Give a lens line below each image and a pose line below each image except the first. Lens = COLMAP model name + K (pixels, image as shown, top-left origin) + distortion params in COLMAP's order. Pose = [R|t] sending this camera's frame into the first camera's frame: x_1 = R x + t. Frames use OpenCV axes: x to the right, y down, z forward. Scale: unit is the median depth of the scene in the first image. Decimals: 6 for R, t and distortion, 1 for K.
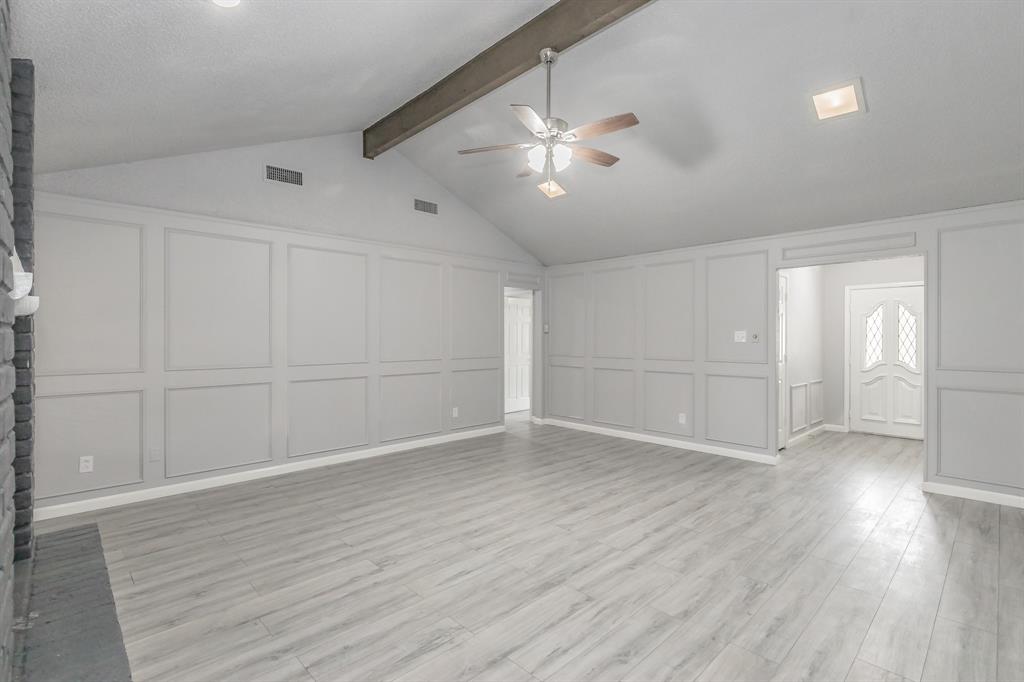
lens RADIAL K [[479.3, 0, 513.5], [0, 479.3, 339.5], [0, 0, 1]] dist [0.004089, 0.000315]
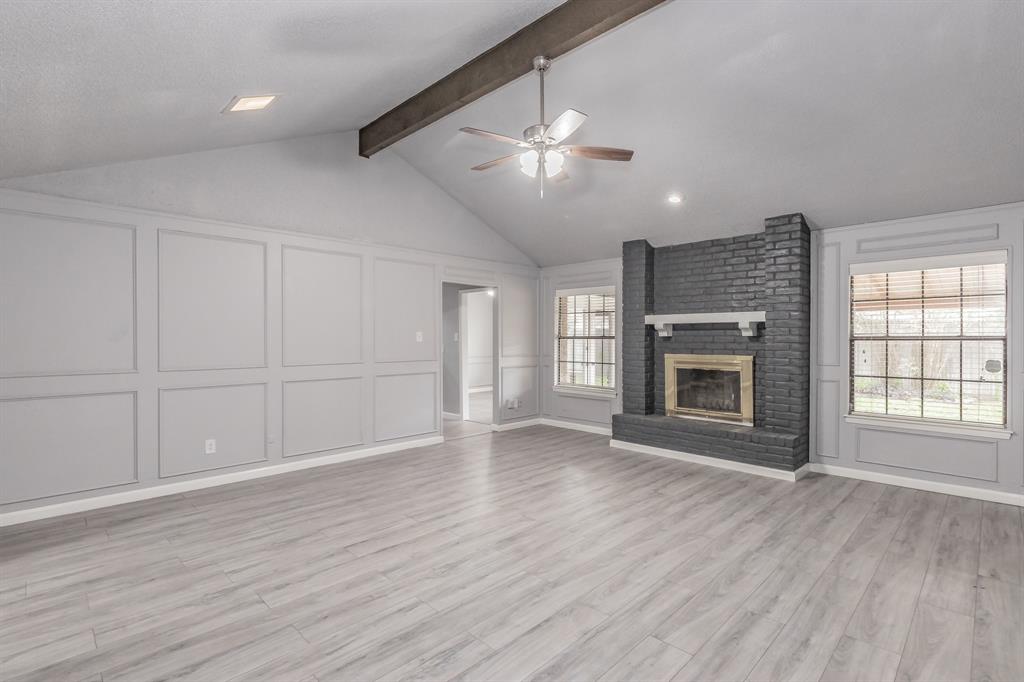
lens RADIAL K [[479.3, 0, 510.9], [0, 479.3, 340.1], [0, 0, 1]] dist [0.004089, 0.000315]
pose [[-0.999971, 0.000667, -0.007620, 0.143059], [0.000602, 0.999962, 0.008641, -0.004783], [0.007626, 0.008636, -0.999934, 1.929895]]
